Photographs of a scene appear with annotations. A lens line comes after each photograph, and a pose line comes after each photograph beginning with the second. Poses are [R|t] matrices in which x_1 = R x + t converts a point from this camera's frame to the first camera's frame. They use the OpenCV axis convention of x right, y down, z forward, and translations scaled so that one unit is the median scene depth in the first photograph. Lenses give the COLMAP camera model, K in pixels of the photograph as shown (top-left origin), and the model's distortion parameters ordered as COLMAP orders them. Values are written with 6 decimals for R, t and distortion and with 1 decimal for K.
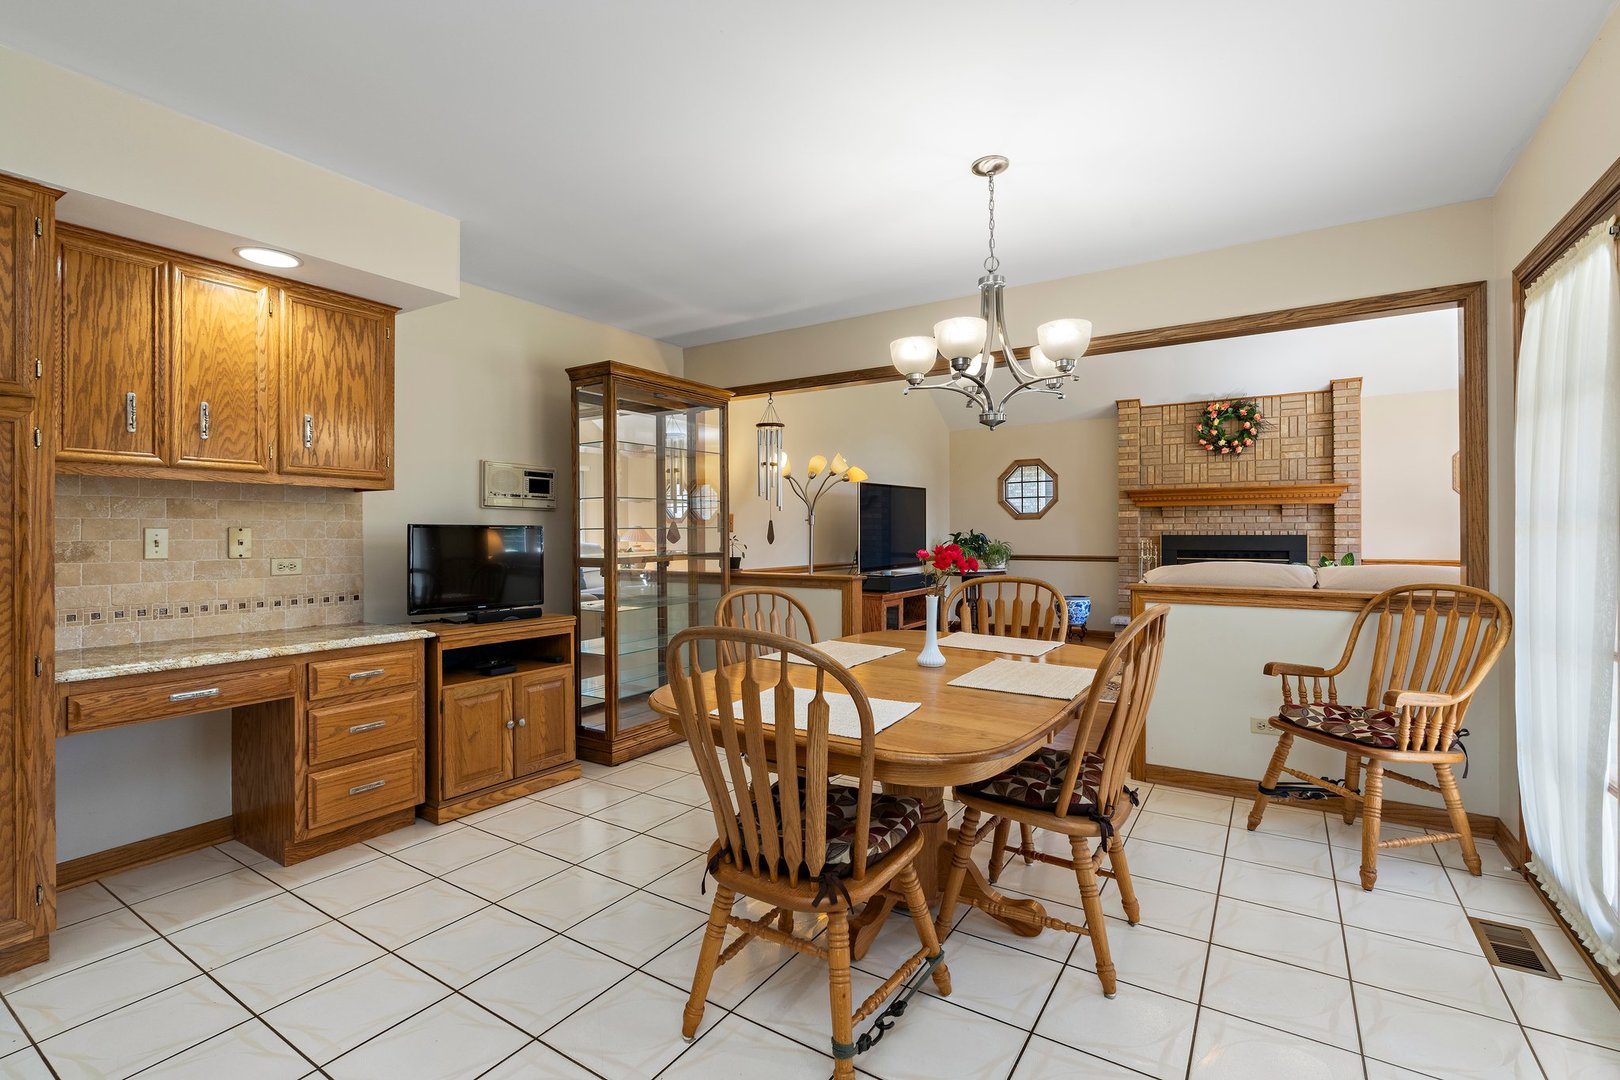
lens RADIAL K [[737.4, 0, 806.1], [0, 737.4, 535.7], [0, 0, 1]] dist [-0.012582, 0.005332]
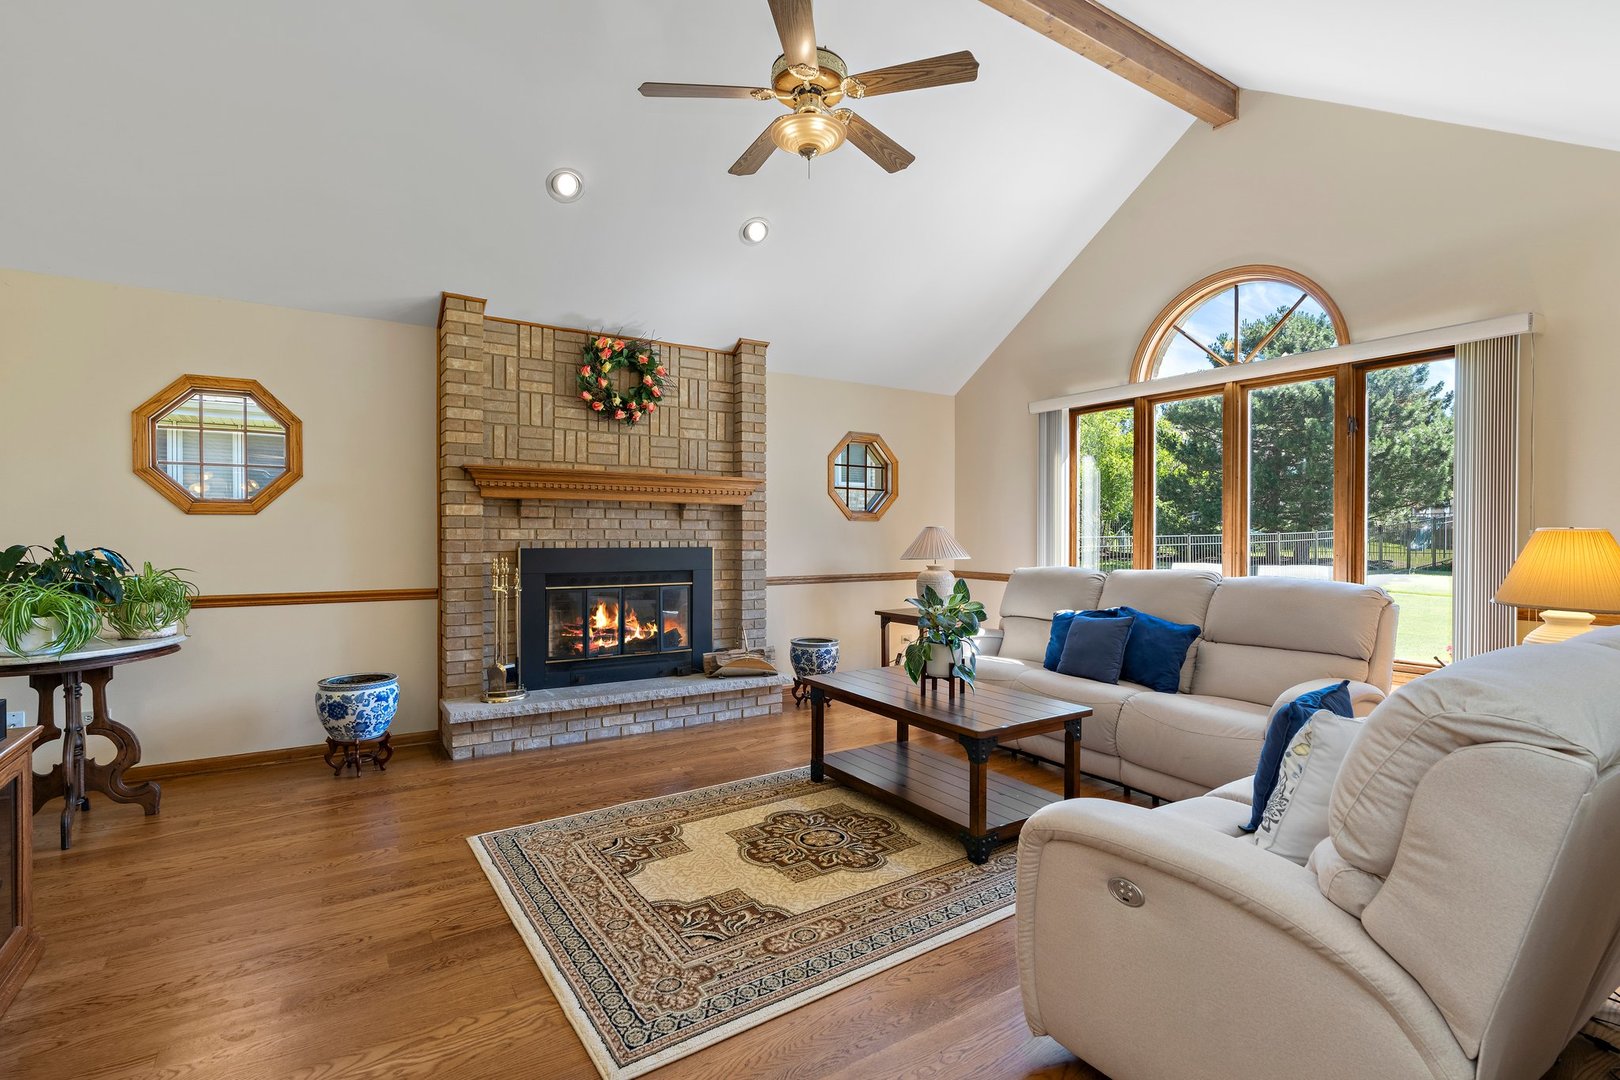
lens RADIAL K [[737.4, 0, 781.8], [0, 737.4, 540.7], [0, 0, 1]] dist [-0.012582, 0.005332]
pose [[0.426905, -0.003156, 0.904291, 0.156481], [0.000329, 0.999994, 0.003334, -0.025914], [-0.904296, -0.001126, 0.426904, 1.680232]]
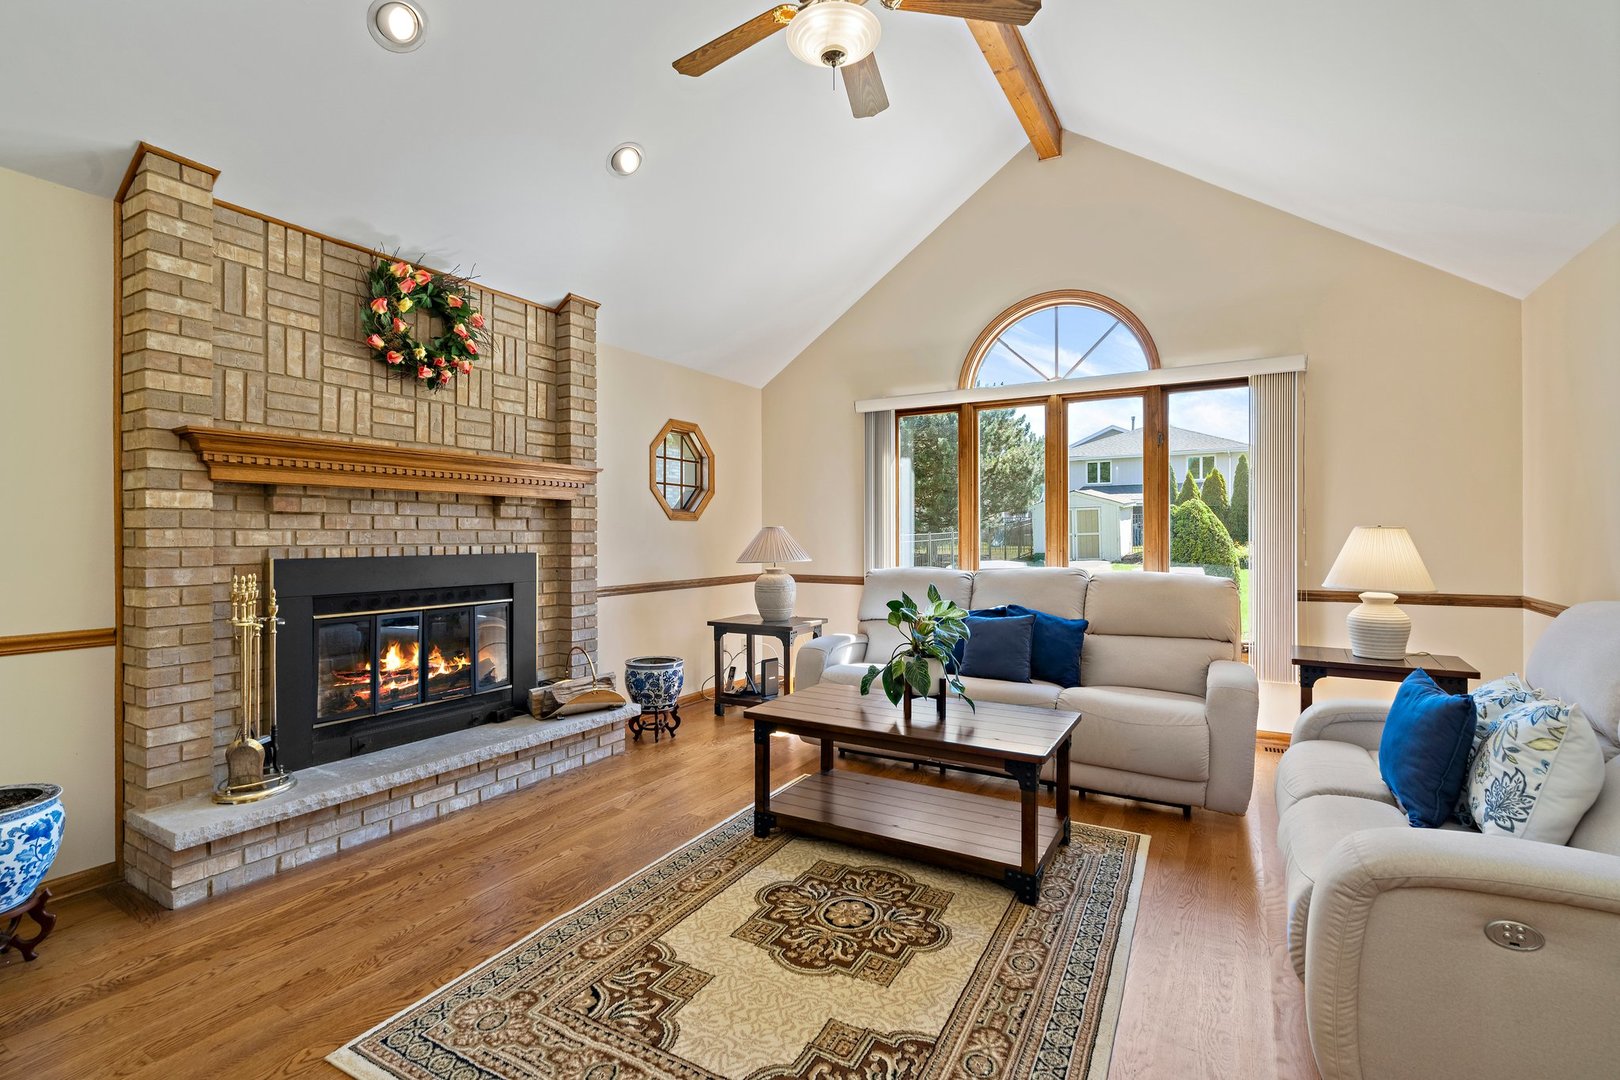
lens RADIAL K [[737.4, 0, 789.3], [0, 737.4, 533.8], [0, 0, 1]] dist [-0.012582, 0.005332]
pose [[-0.027013, 0.006894, 0.999611, 0.294037], [0.008343, 0.999943, -0.006671, -0.027323], [-0.999600, 0.008159, -0.027069, 2.187543]]
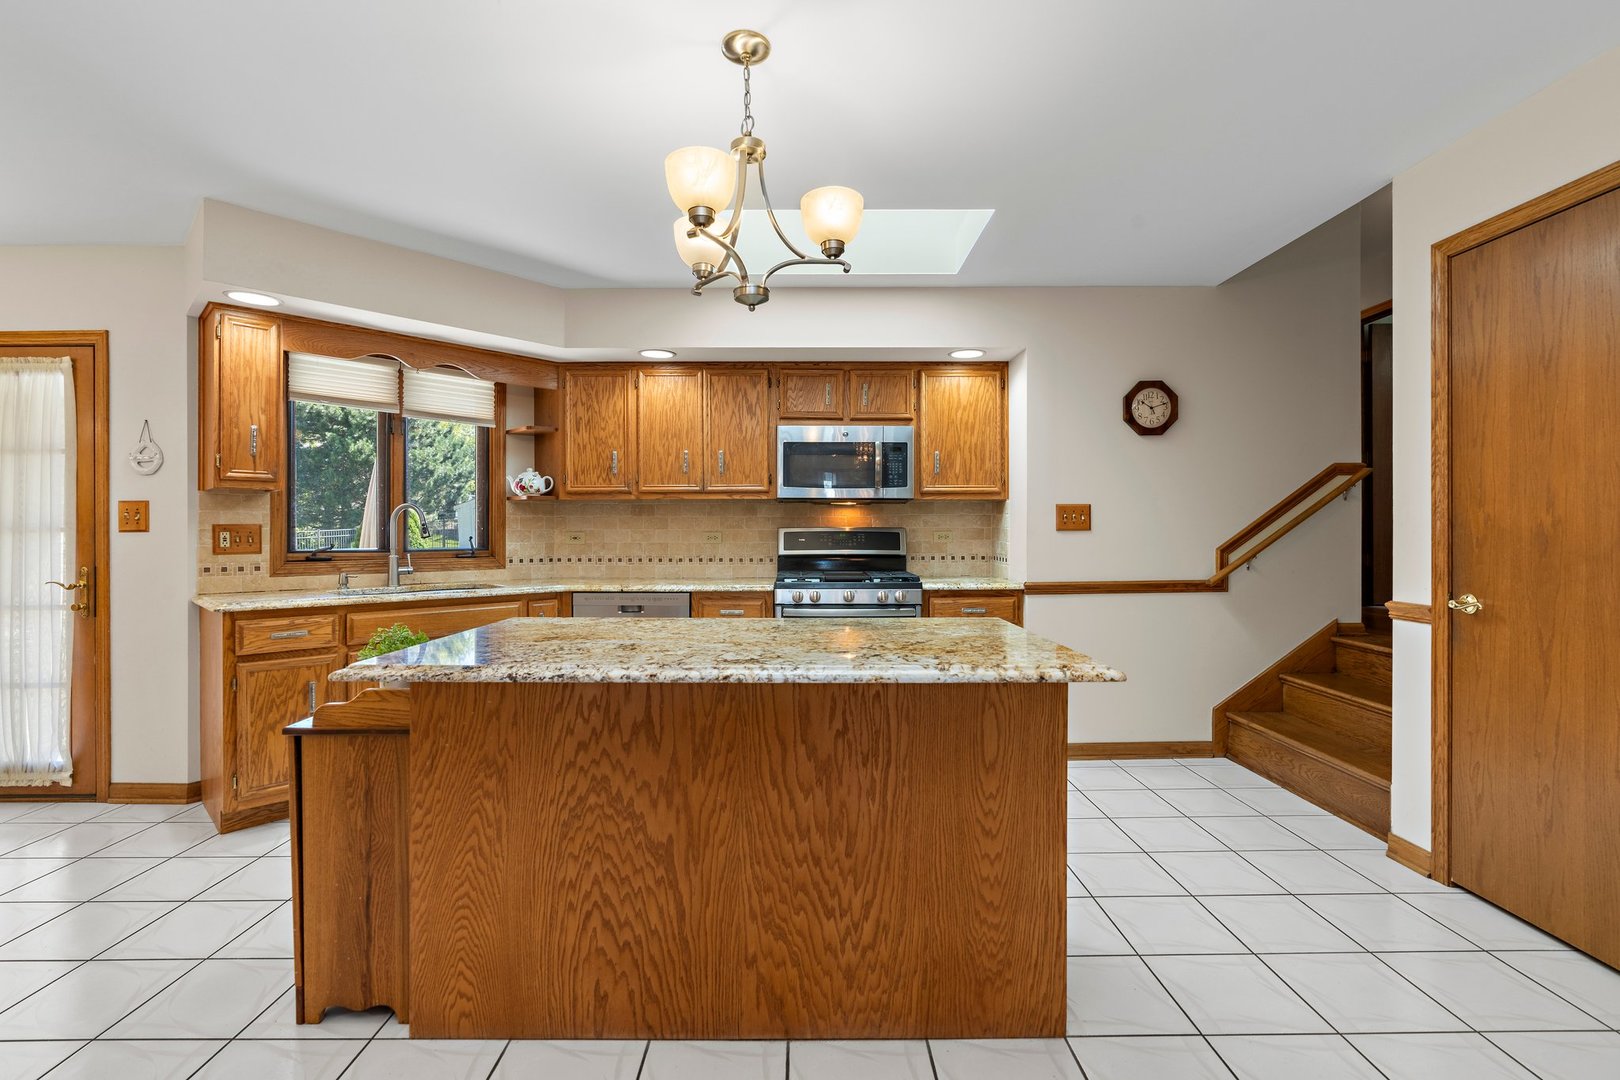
lens RADIAL K [[737.4, 0, 804.8], [0, 737.4, 529.9], [0, 0, 1]] dist [-0.012582, 0.005332]
pose [[-0.544838, 0.009945, 0.838482, -1.107124], [0.009978, 0.999936, -0.005376, 0.008216], [-0.838482, 0.005437, -0.544903, 0.043023]]
